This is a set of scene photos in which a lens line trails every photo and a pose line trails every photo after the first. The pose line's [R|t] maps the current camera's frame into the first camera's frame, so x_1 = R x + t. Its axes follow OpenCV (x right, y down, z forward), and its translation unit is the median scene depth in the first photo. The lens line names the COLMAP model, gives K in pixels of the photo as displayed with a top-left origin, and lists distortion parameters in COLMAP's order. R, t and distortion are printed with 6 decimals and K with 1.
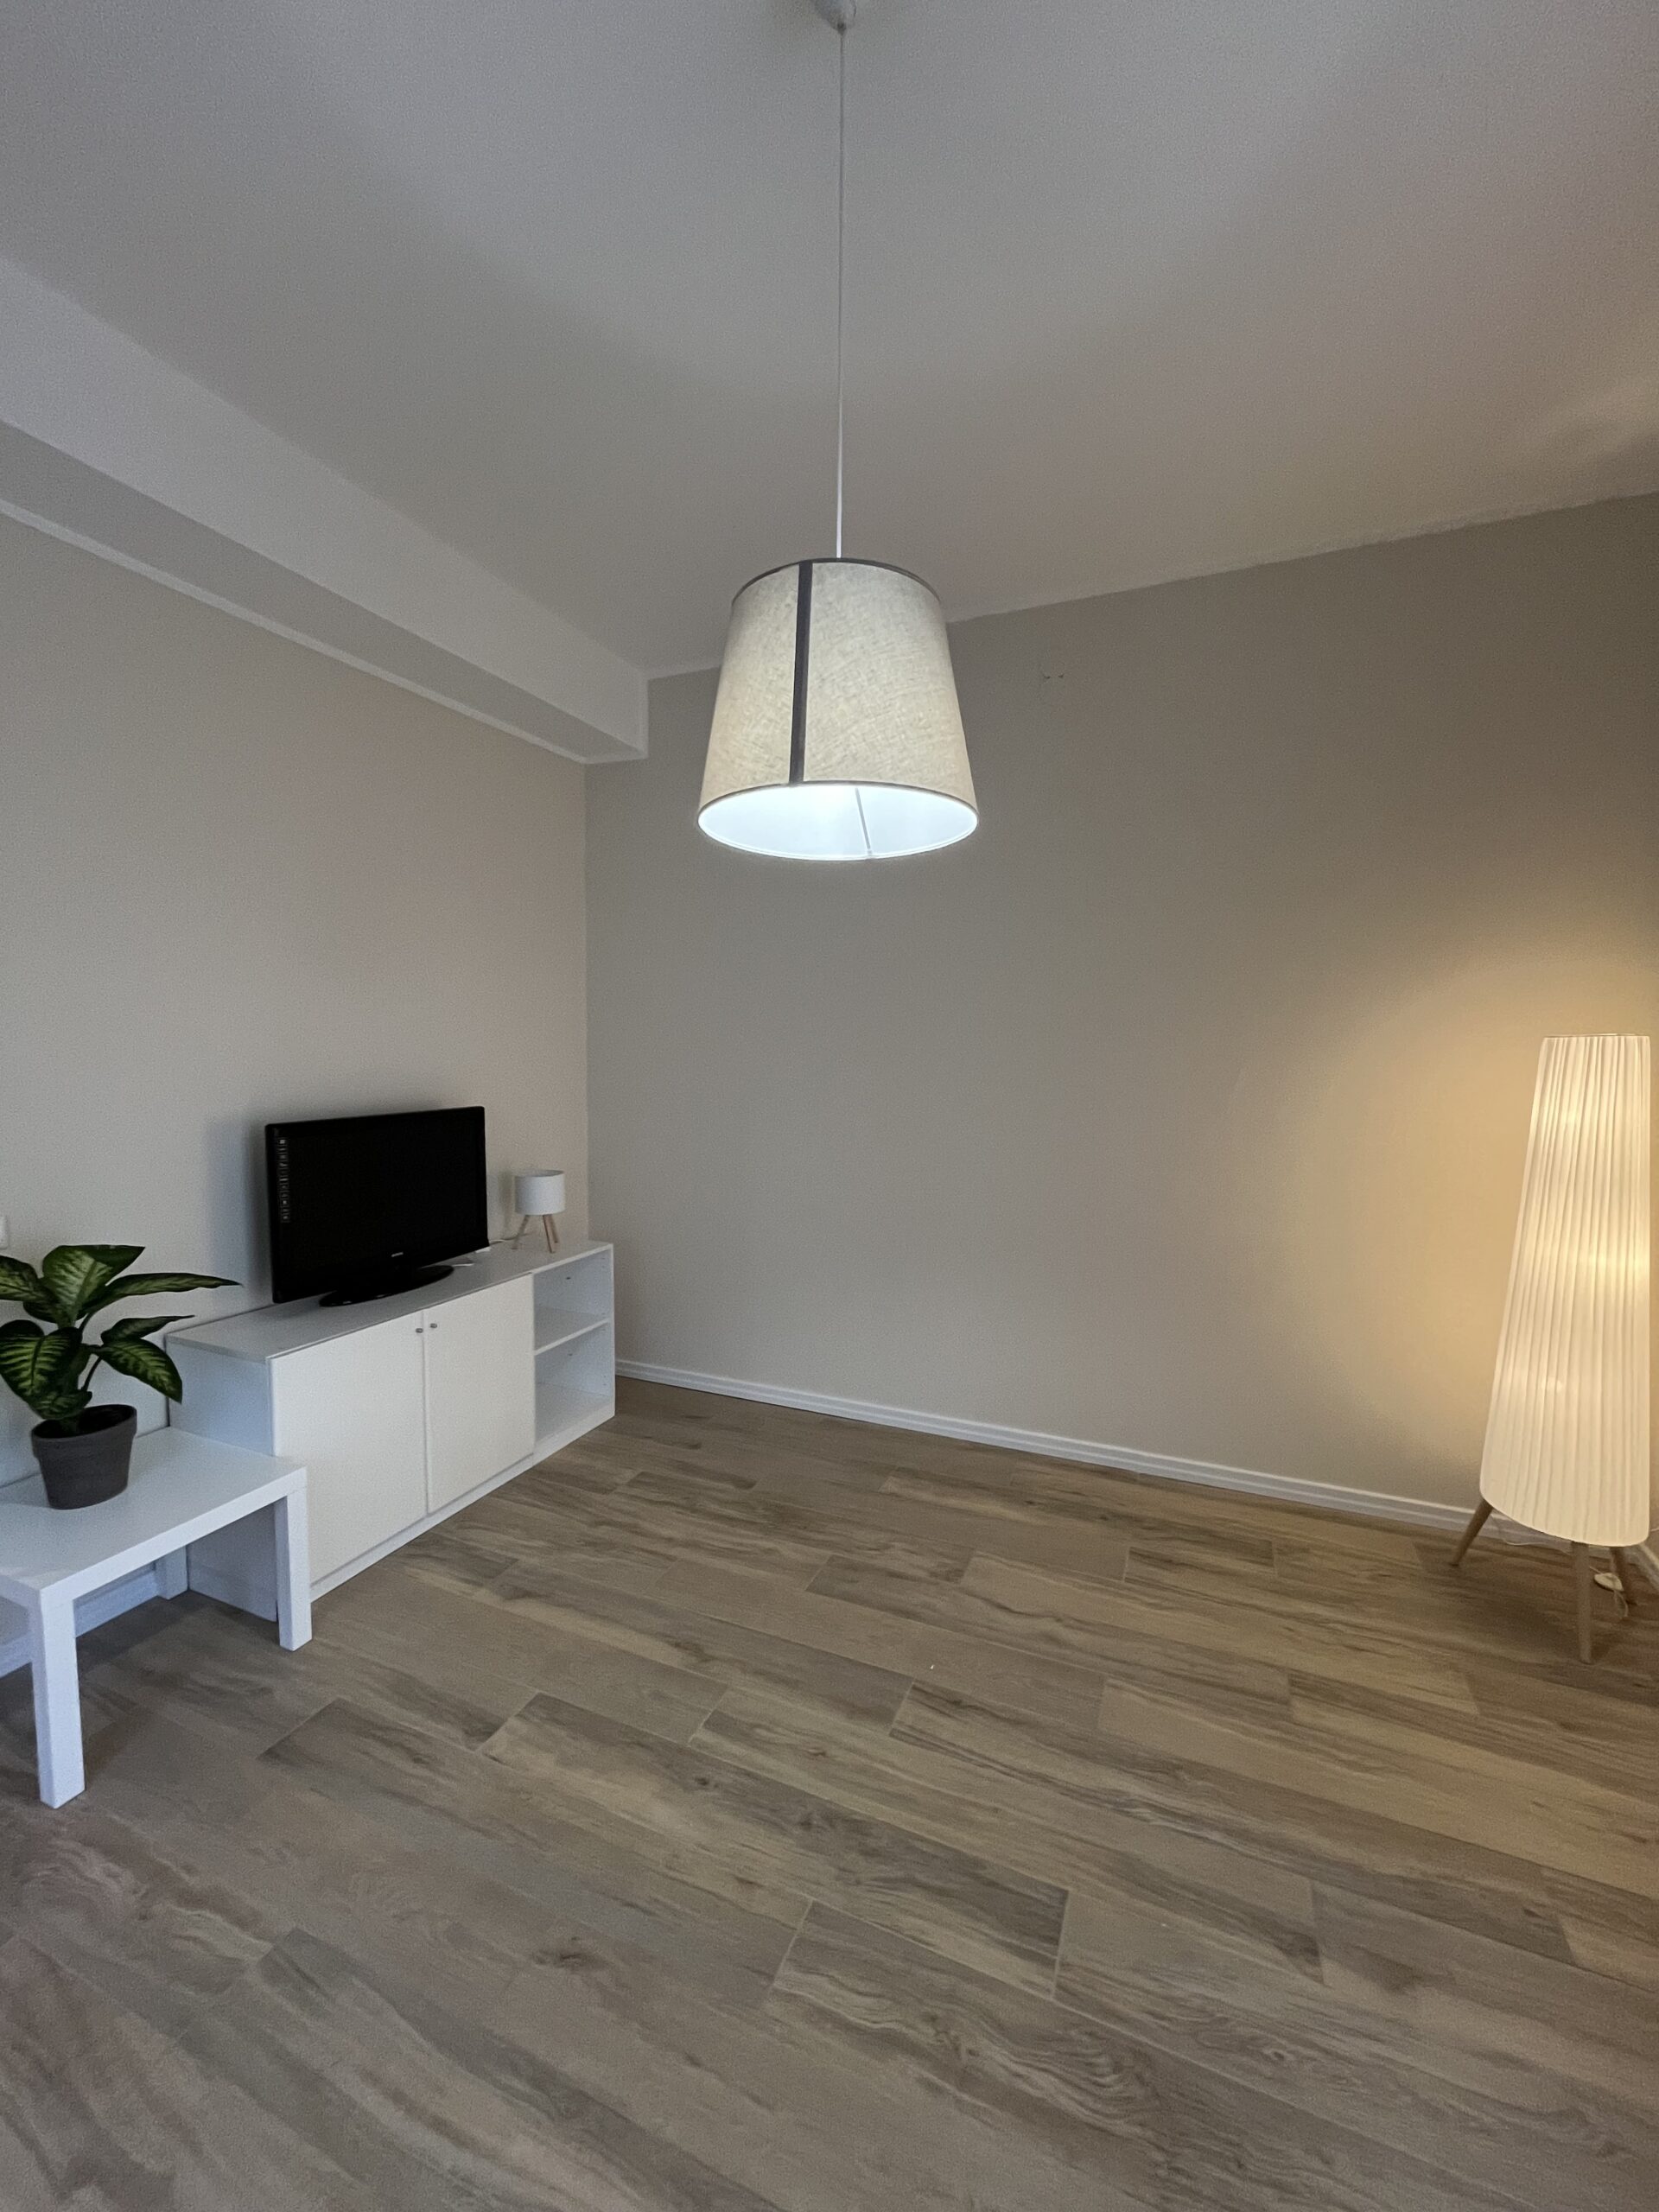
lens RADIAL K [[891.2, 0, 824.0], [0, 891.2, 1105.3], [0, 0, 1]] dist [-0.004232, 0.000861]
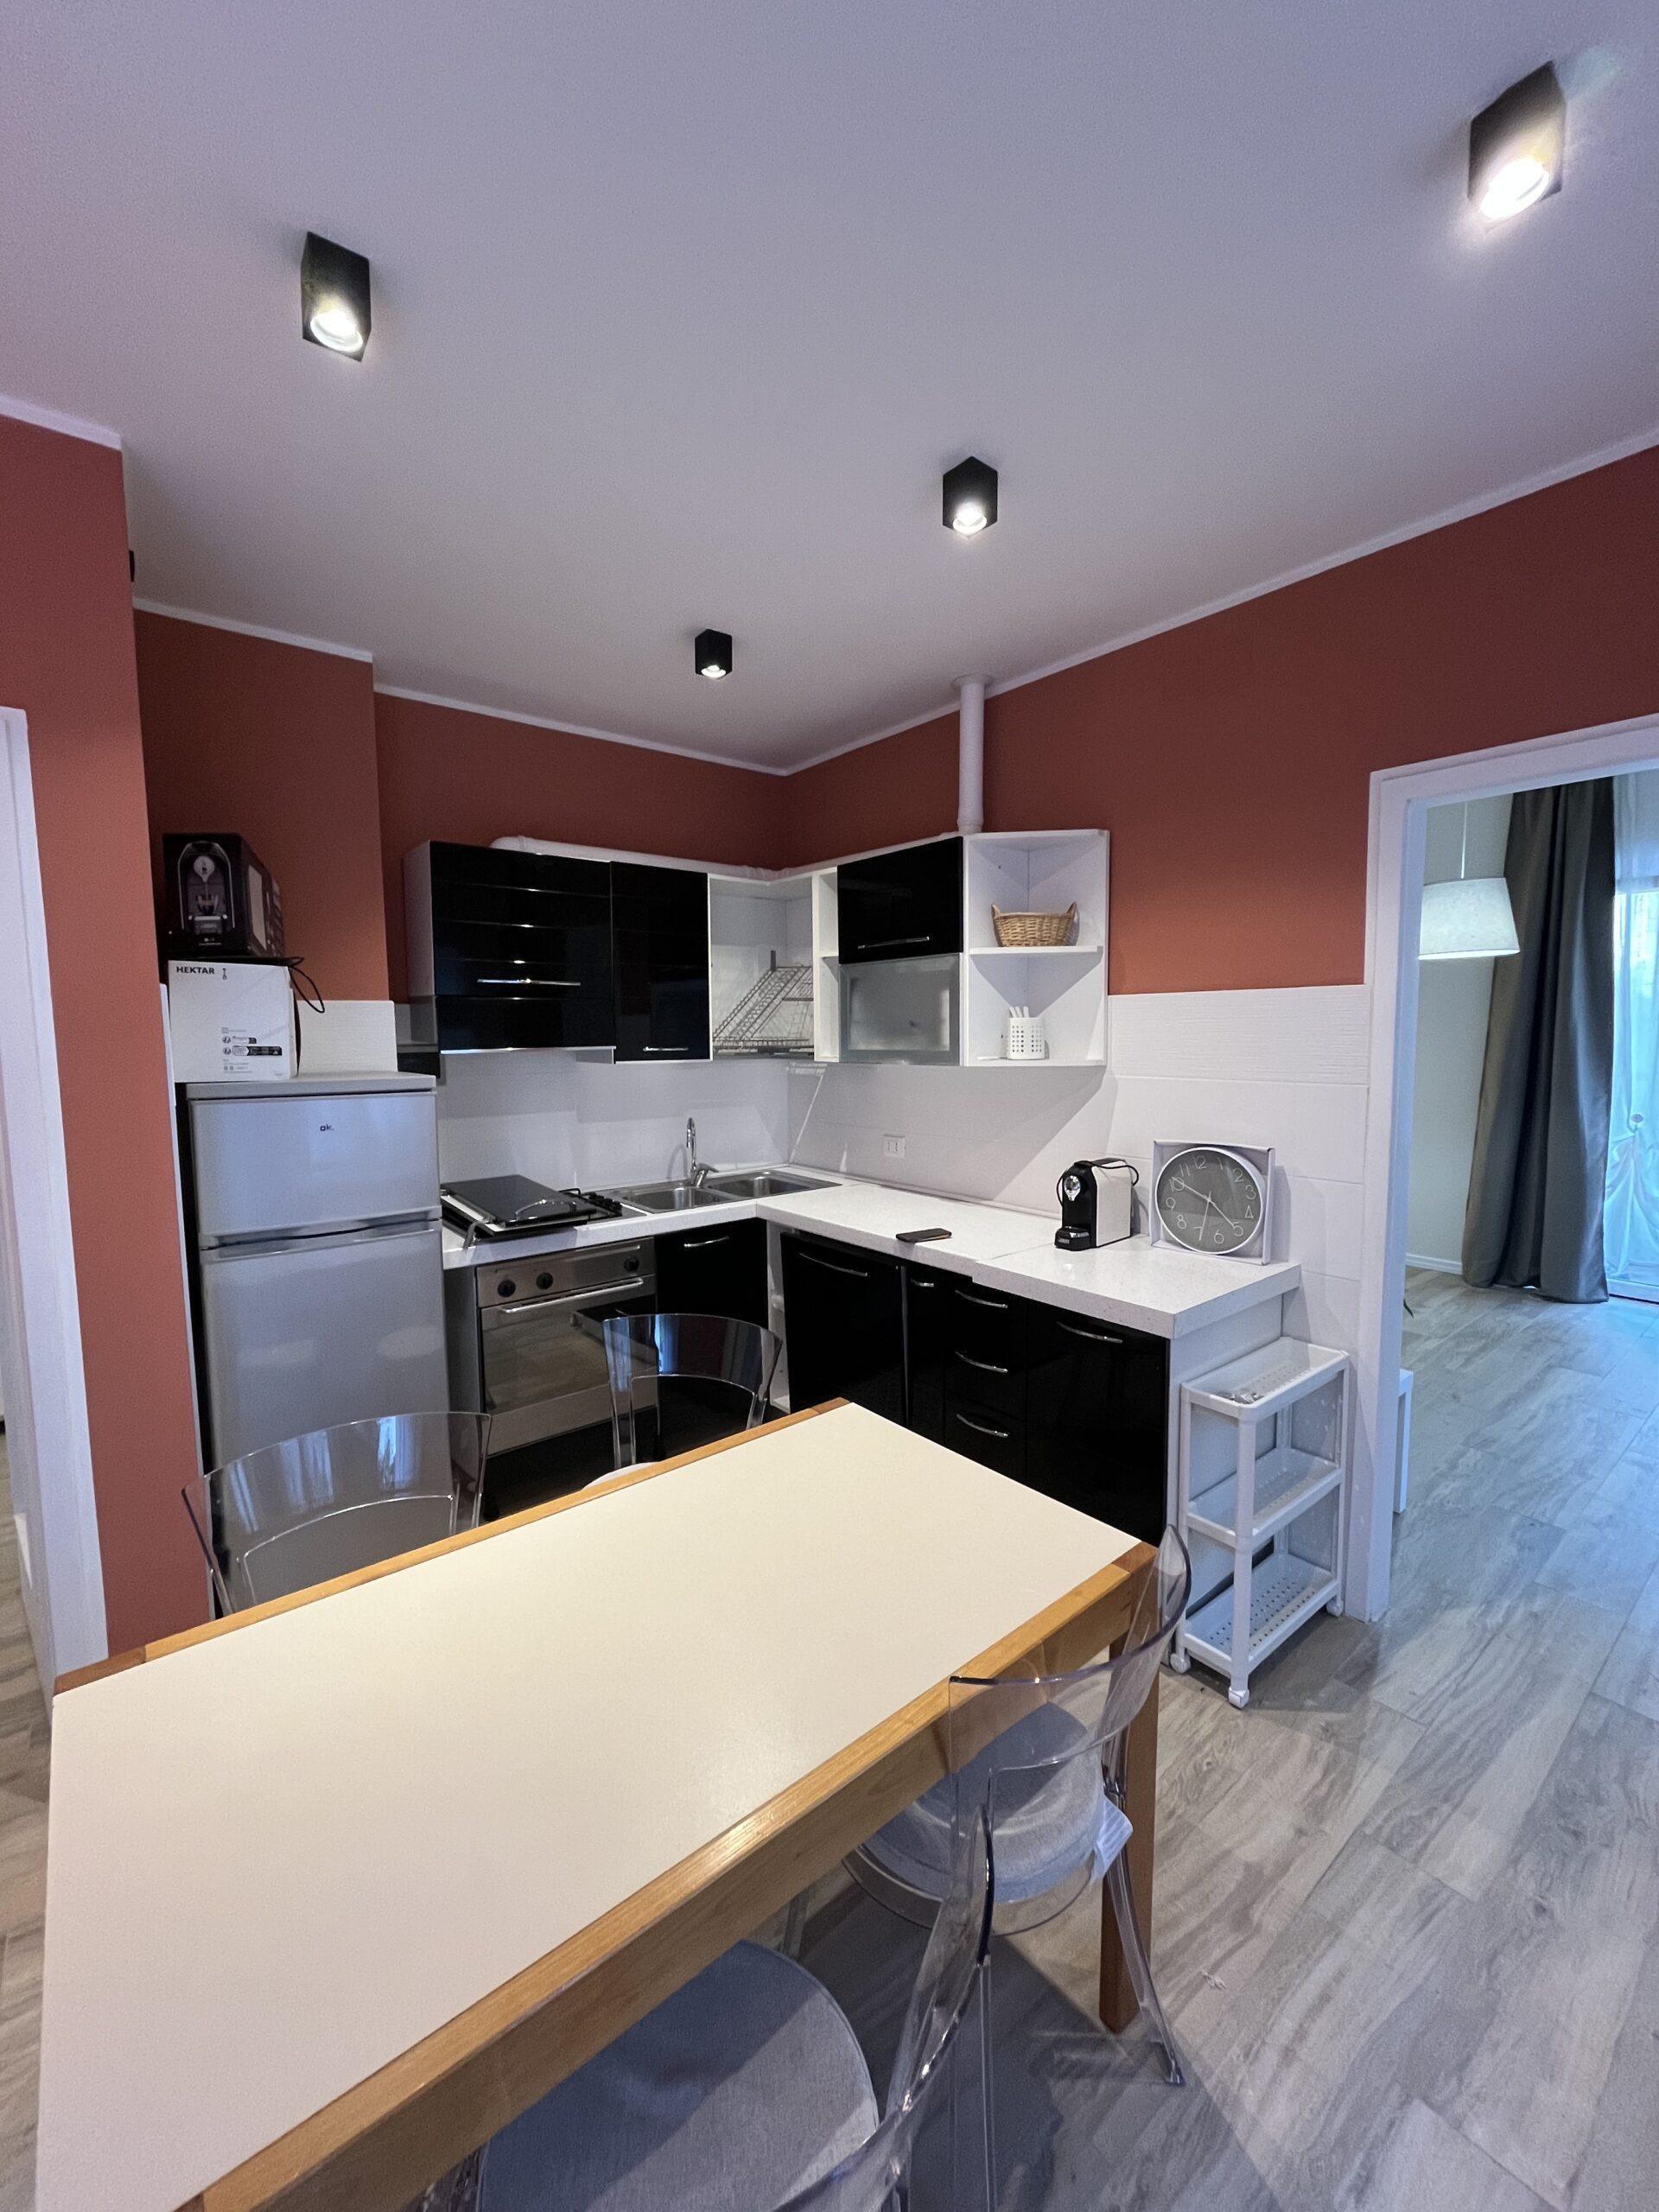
lens RADIAL K [[891.2, 0, 824.0], [0, 891.2, 1105.3], [0, 0, 1]] dist [-0.004232, 0.000861]
pose [[0.463452, -0.089765, 0.881564, -2.438919], [0.077821, 0.995135, 0.060417, -0.110032], [-0.882698, 0.040603, 0.468183, 1.025018]]
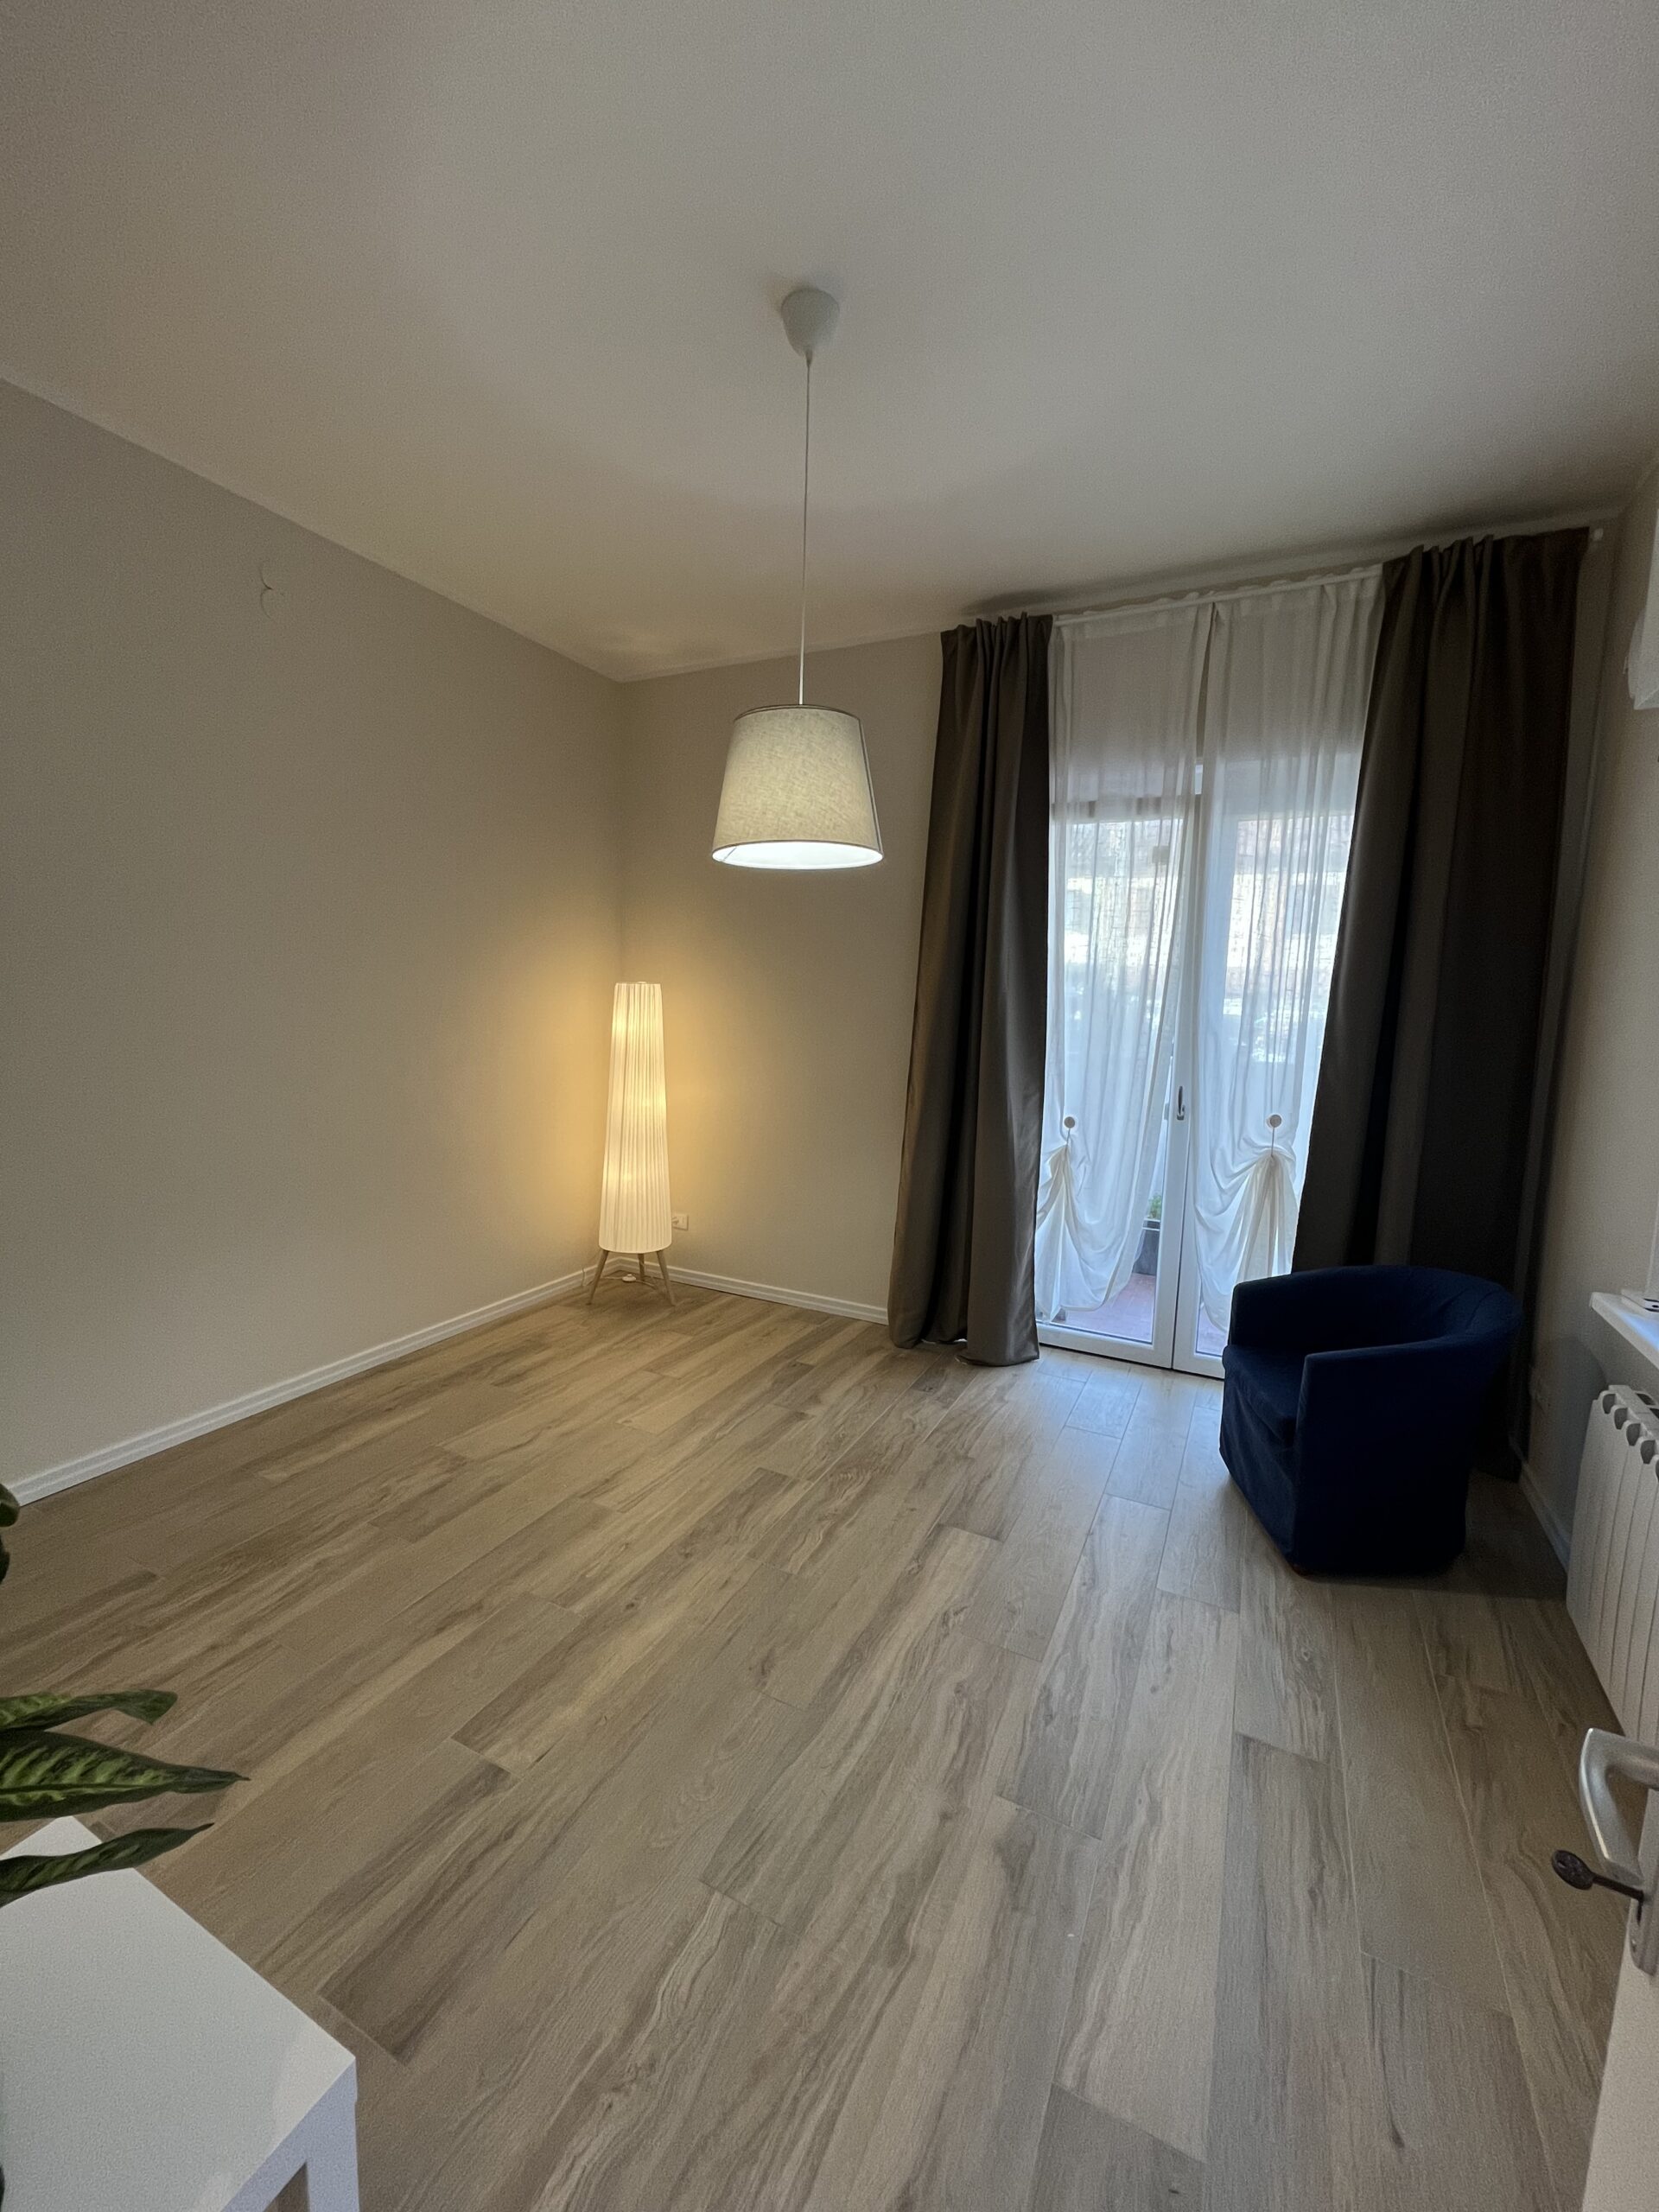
lens RADIAL K [[891.2, 0, 824.0], [0, 891.2, 1105.3], [0, 0, 1]] dist [-0.004232, 0.000861]
pose [[0.055663, -0.122160, 0.990948, -1.142365], [0.043044, 0.991858, 0.119855, -0.037074], [-0.997521, 0.035983, 0.060468, 0.599111]]
